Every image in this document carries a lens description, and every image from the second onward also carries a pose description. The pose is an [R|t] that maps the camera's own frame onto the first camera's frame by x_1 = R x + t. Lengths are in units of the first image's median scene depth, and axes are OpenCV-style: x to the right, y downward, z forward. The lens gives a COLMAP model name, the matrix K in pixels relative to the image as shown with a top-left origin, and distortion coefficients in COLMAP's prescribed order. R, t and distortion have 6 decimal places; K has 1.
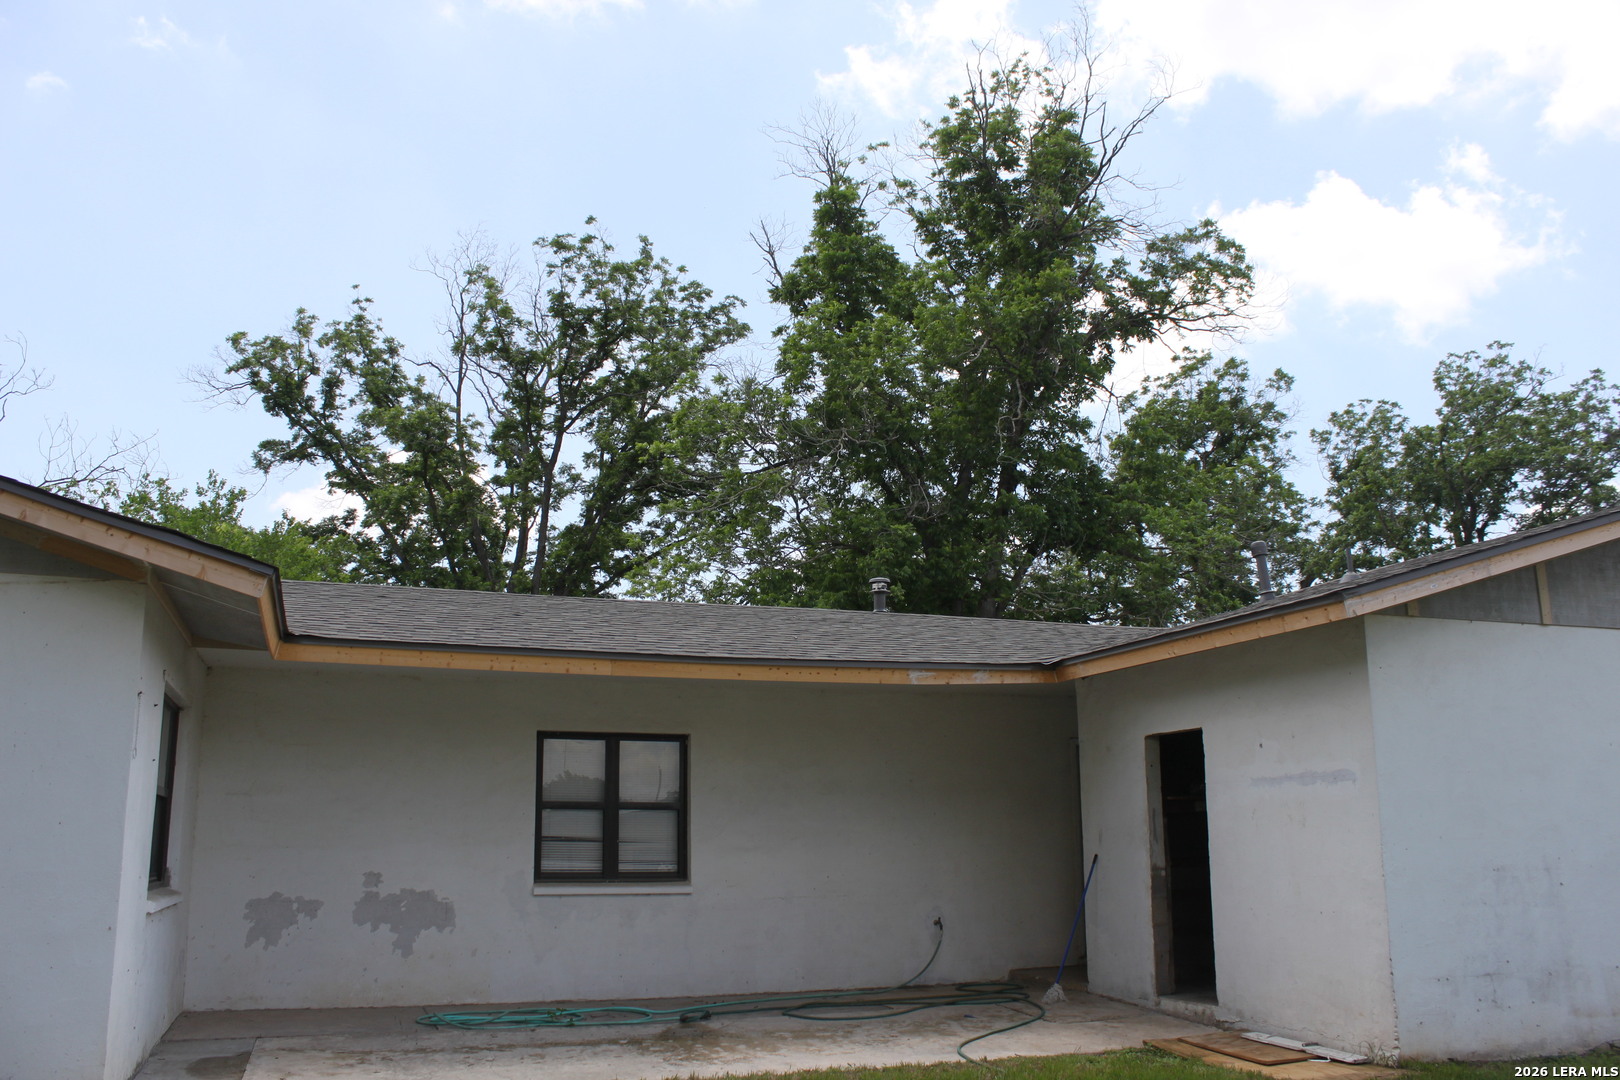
lens RADIAL K [[1371.2, 0, 810.0], [0, 1371.2, 540.0], [0, 0, 1]] dist [-0.156927, 0.168236]
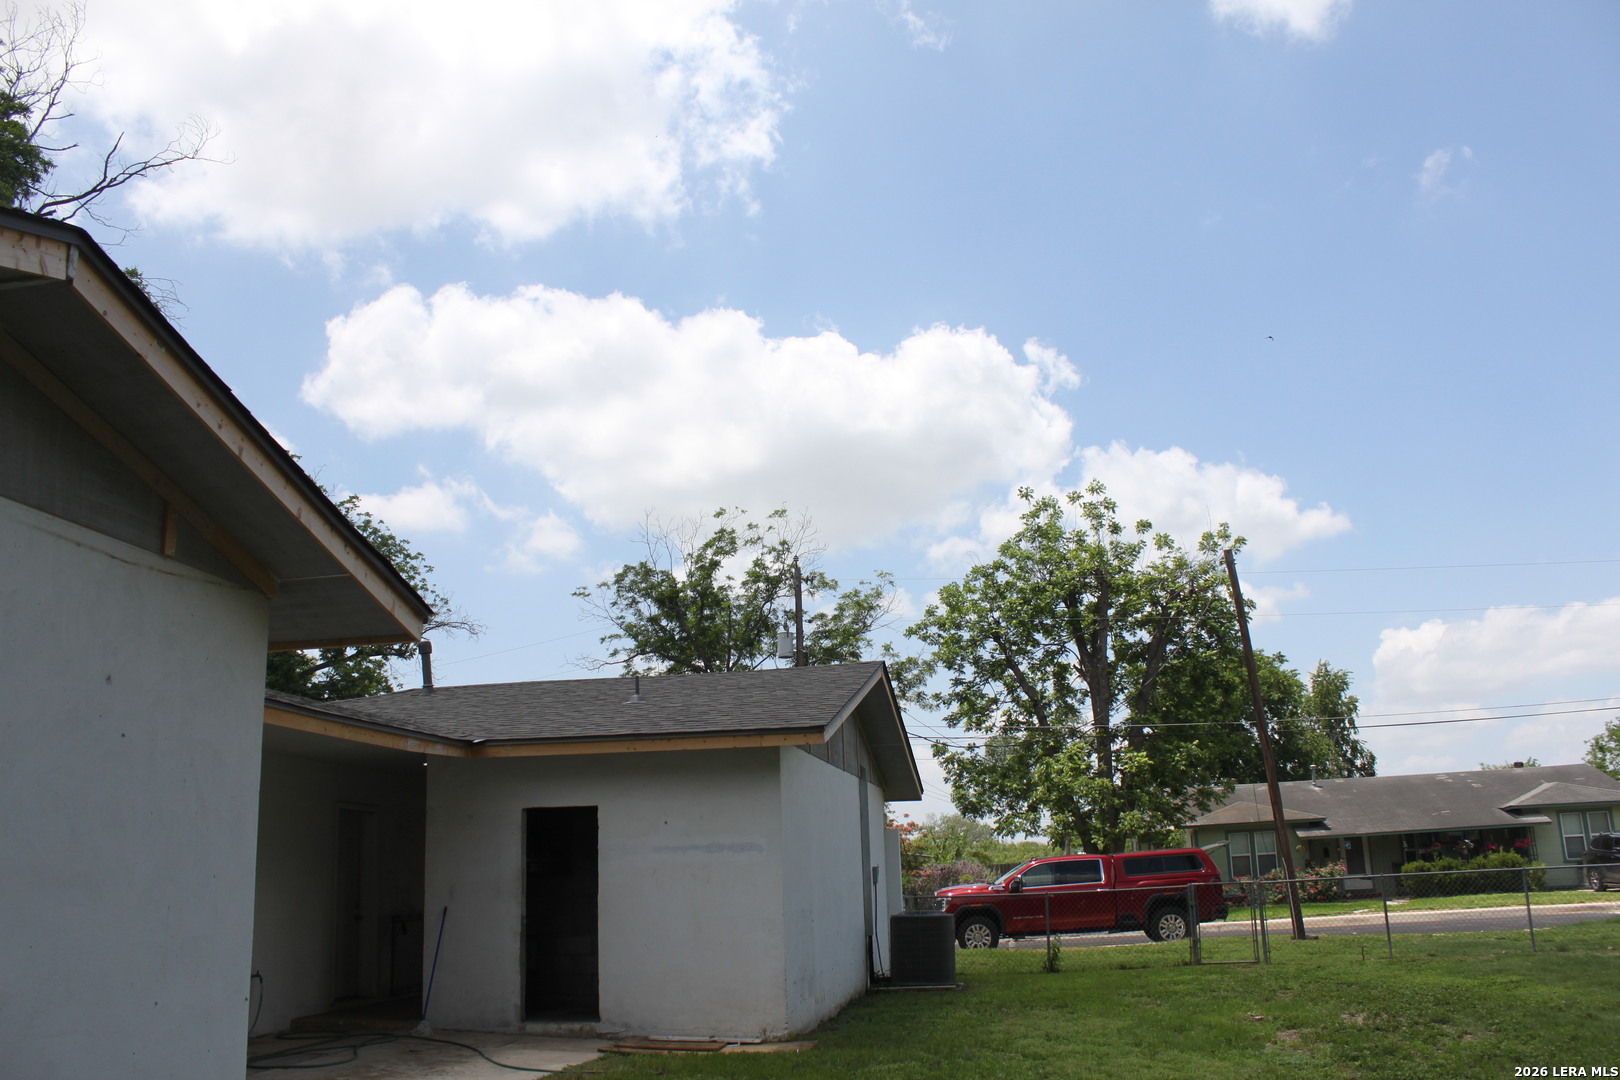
lens RADIAL K [[1342.5, 0, 842.7], [0, 1342.5, 534.4], [0, 0, 1]] dist [-0.166062, 0.125423]
pose [[0.464349, 0.215690, 0.858986, -1.103705], [-0.163375, 0.974107, -0.156280, 0.070516], [-0.870453, -0.067768, 0.487564, 0.301978]]
